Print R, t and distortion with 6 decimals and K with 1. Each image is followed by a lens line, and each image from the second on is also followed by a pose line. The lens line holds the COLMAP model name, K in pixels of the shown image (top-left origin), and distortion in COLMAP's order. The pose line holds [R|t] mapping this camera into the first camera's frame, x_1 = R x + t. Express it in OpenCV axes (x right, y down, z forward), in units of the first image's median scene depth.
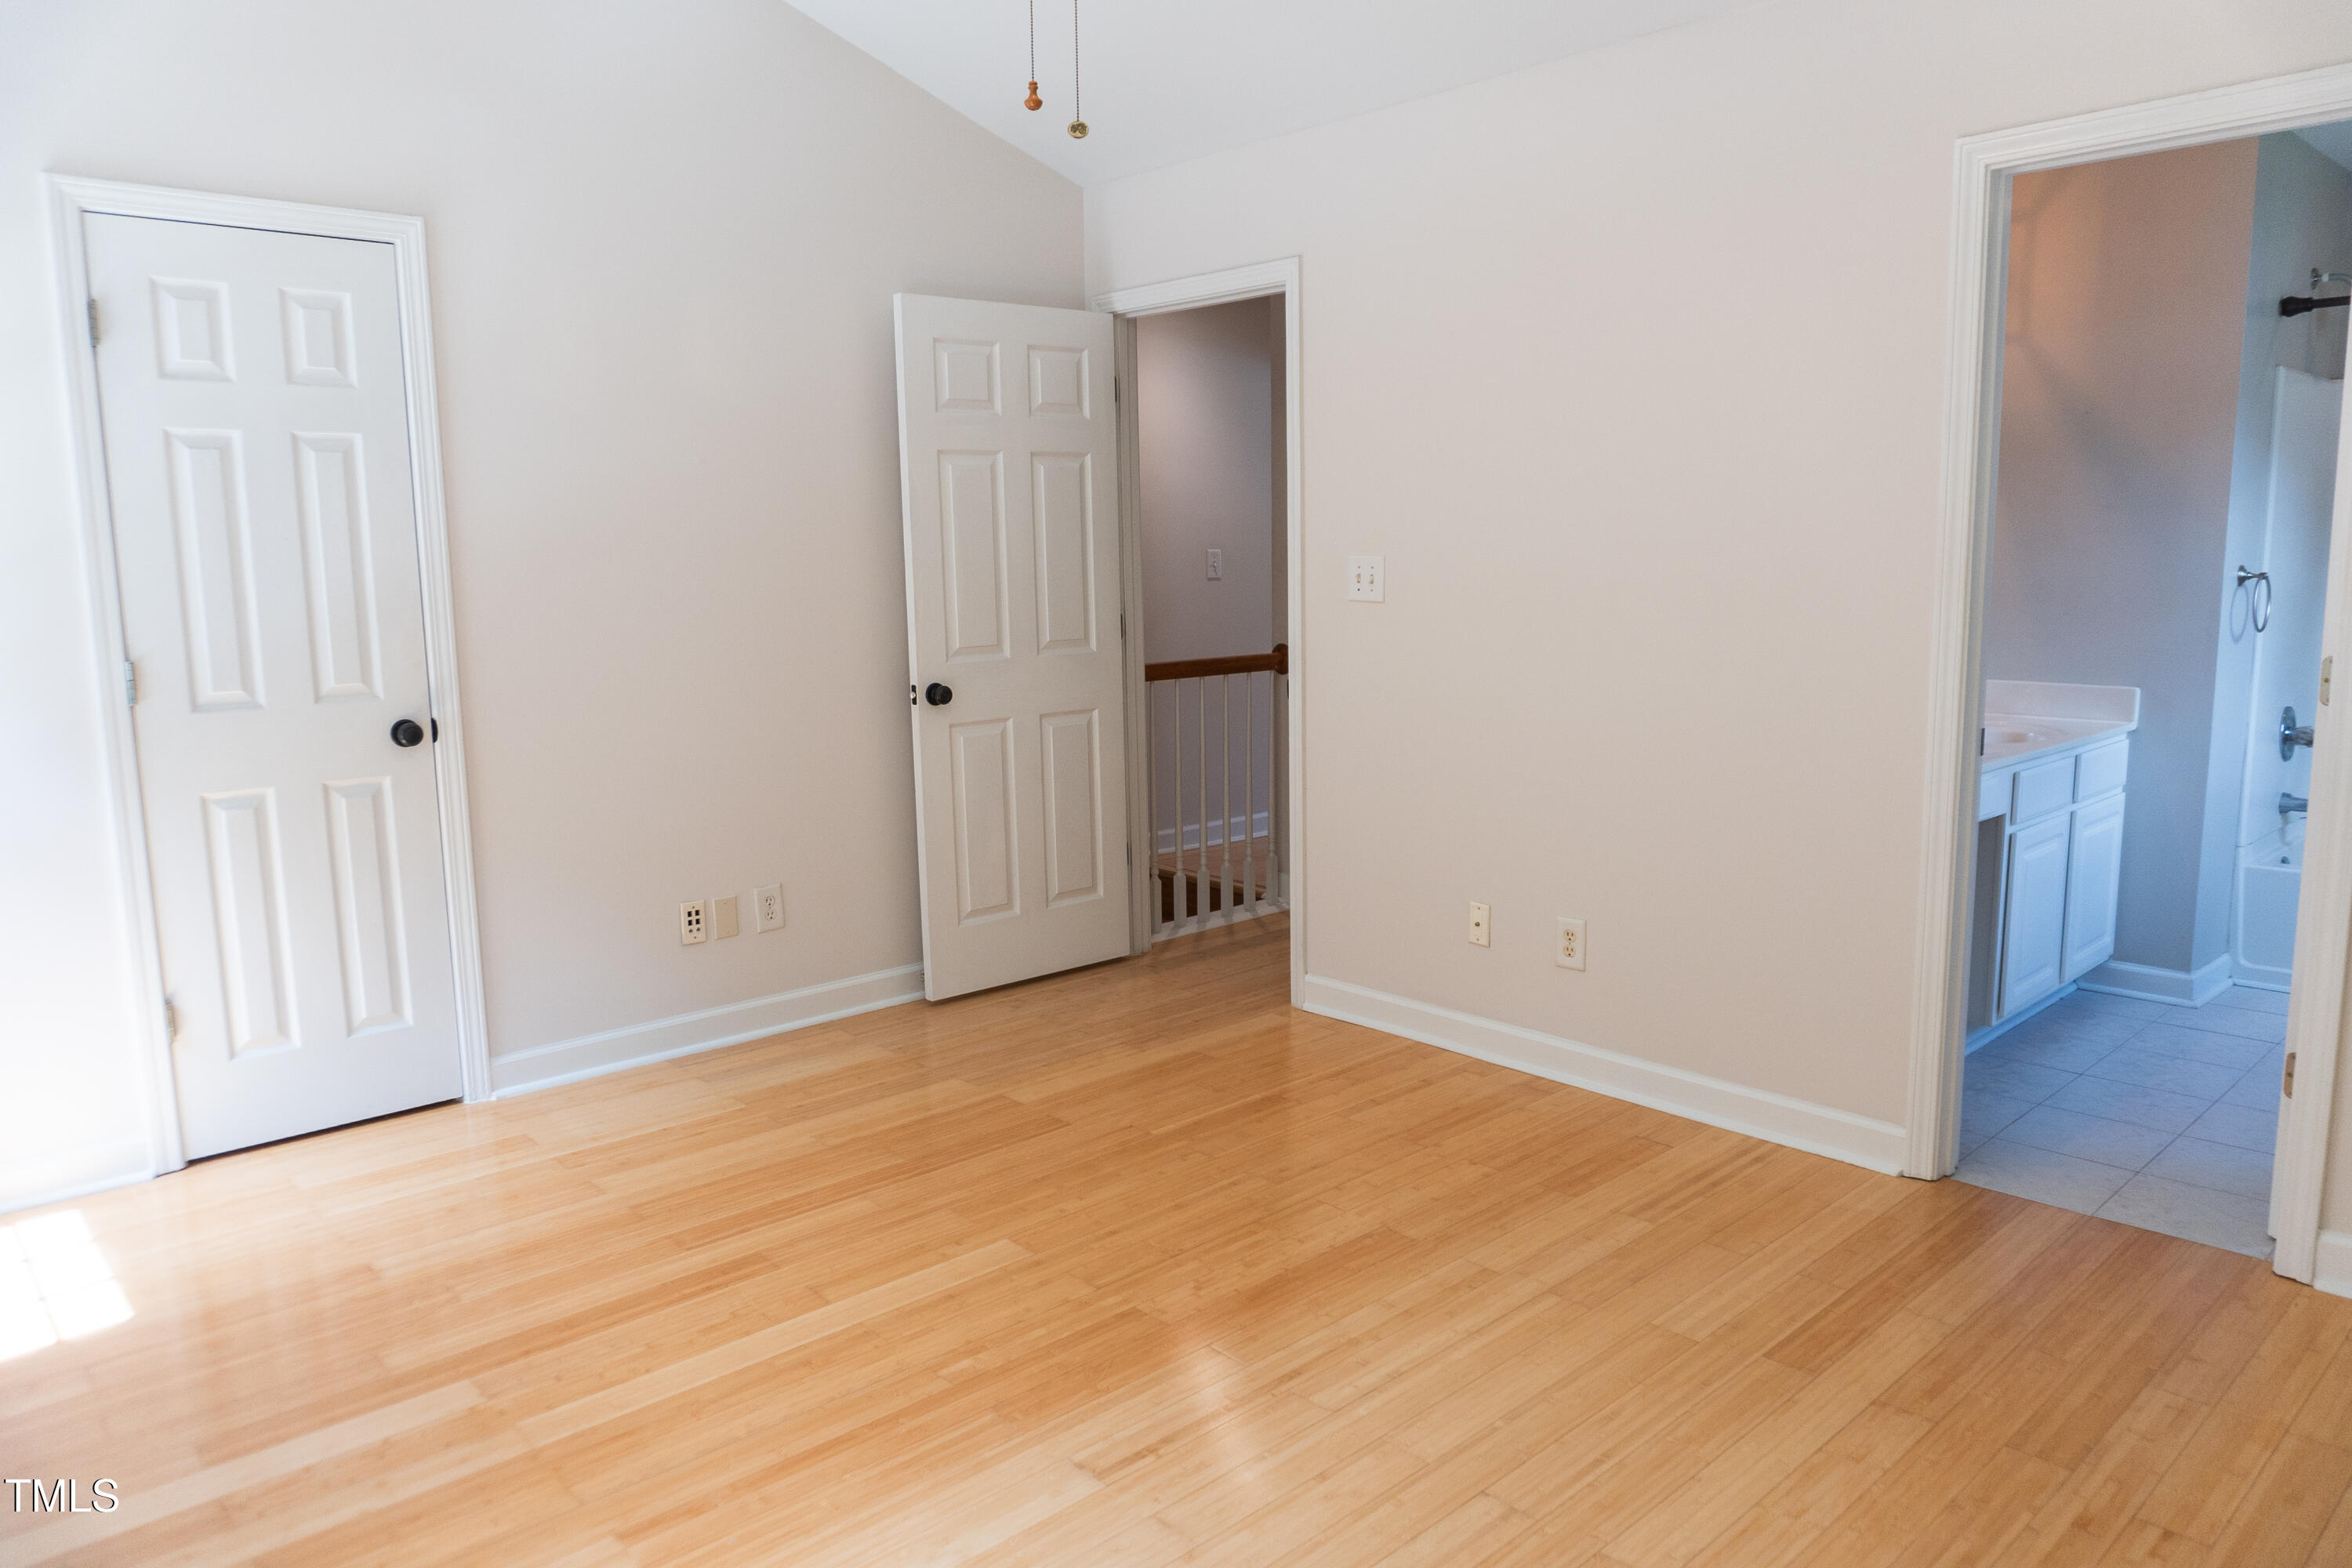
lens RADIAL K [[1571.3, 0, 1173.3], [0, 1571.3, 783.0], [0, 0, 1]] dist [-0.025139, -0.001993]
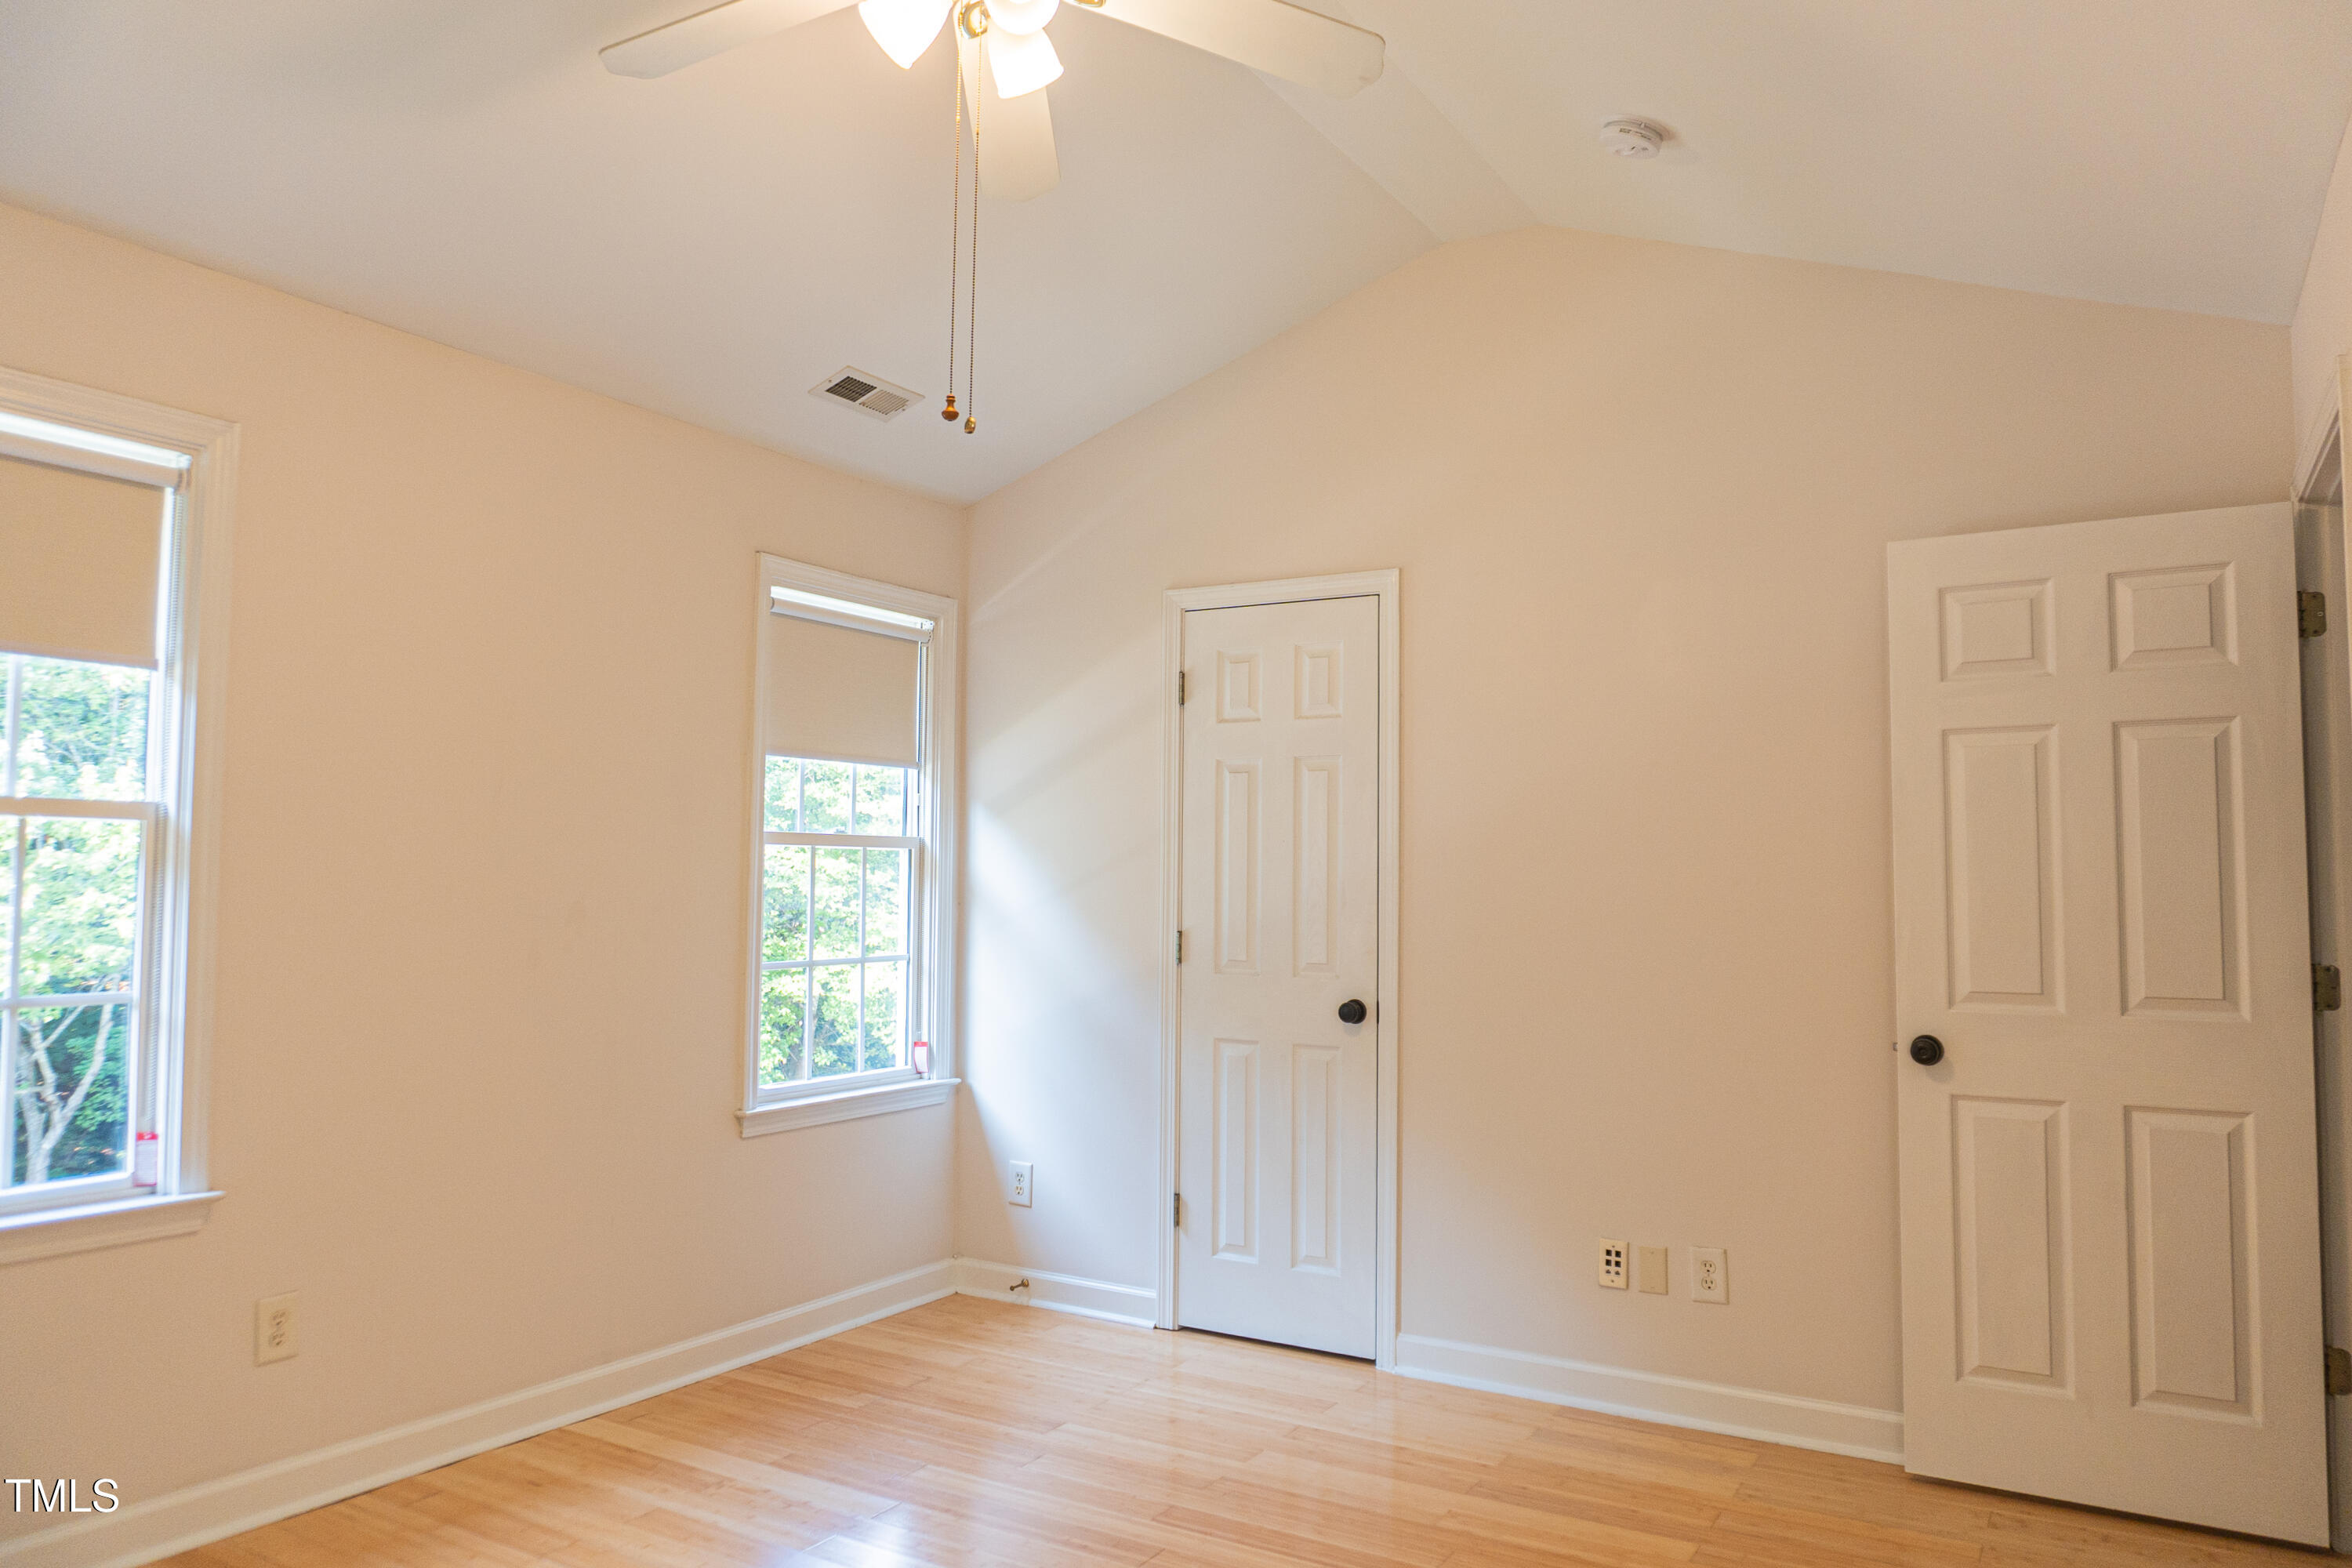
lens RADIAL K [[1571.3, 0, 1165.9], [0, 1571.3, 795.6], [0, 0, 1]] dist [-0.025139, -0.001993]
pose [[0.278848, -0.035265, -0.959688, 0.799343], [-0.156690, 0.984263, -0.081696, -0.100564], [0.947466, 0.173154, 0.268934, 0.750154]]
